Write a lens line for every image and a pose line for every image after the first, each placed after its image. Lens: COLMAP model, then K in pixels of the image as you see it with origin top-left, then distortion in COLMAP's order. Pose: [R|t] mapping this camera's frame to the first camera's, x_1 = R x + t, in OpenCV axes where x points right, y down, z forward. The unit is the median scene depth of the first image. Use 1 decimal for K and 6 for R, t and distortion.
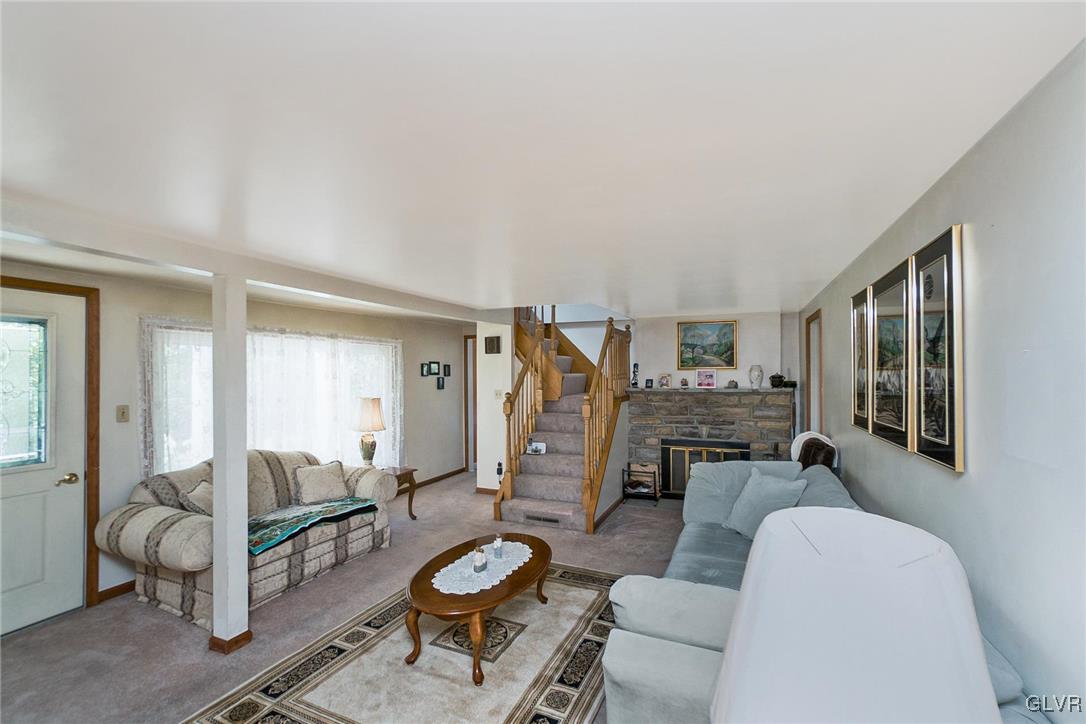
lens RADIAL K [[477.4, 0, 541.3], [0, 477.4, 368.5], [0, 0, 1]] dist [-0.030439, 0.000338]
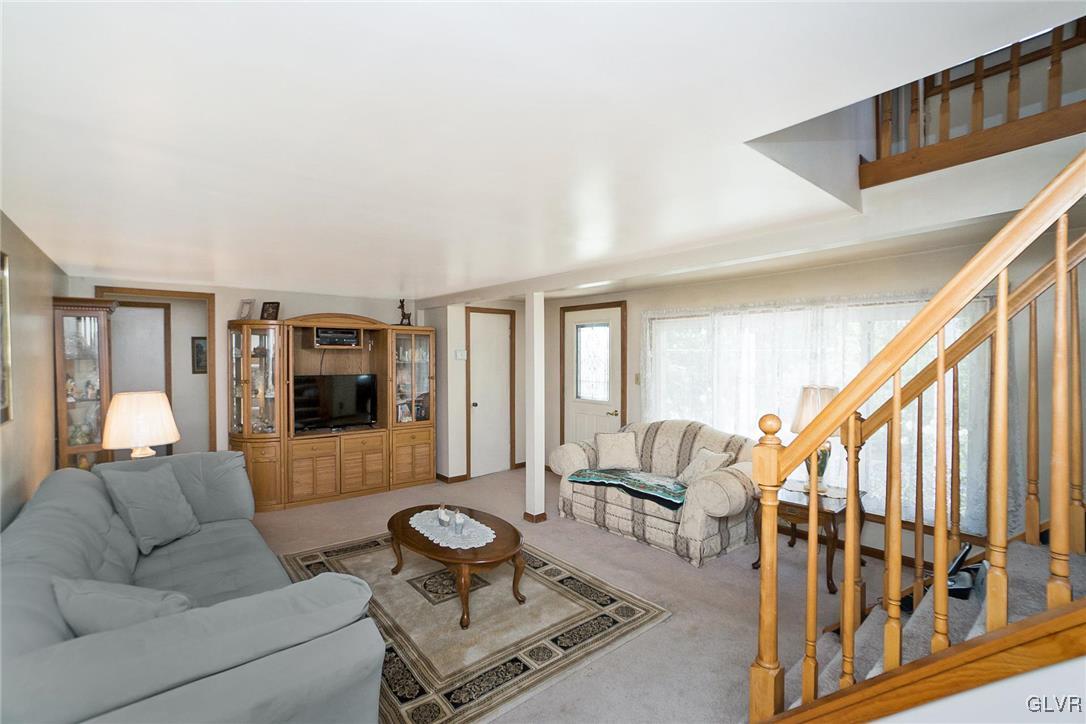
lens RADIAL K [[472.5, 0, 542.3], [0, 472.5, 360.8], [0, 0, 1]] dist [-0.026974, 0.010914]
pose [[-0.439321, 0.015512, -0.898196, 0.381125], [0.014249, 0.999845, 0.010298, 0.010750], [0.898217, -0.008274, -0.439474, 0.846947]]
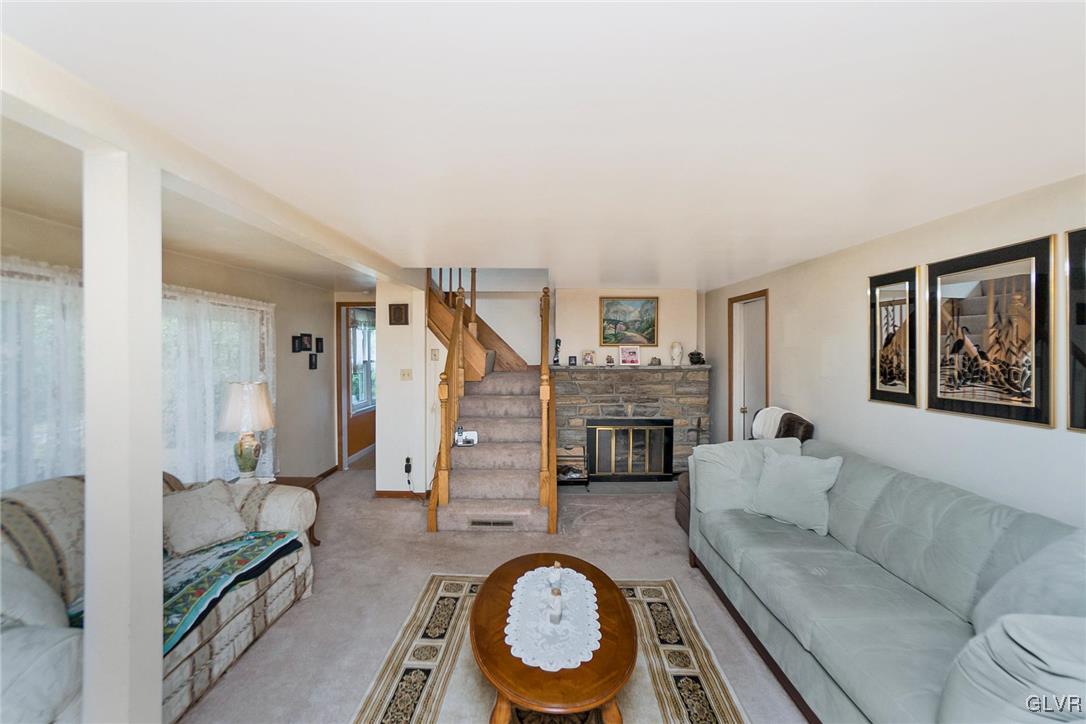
lens RADIAL K [[478.5, 0, 539.3], [0, 478.5, 350.8], [0, 0, 1]] dist [-0.033982, 0.012447]
pose [[0.921113, 0.004332, 0.389270, -0.216689], [-0.008147, 0.999934, 0.008149, 0.005070], [-0.389209, -0.010677, 0.921088, 0.173954]]
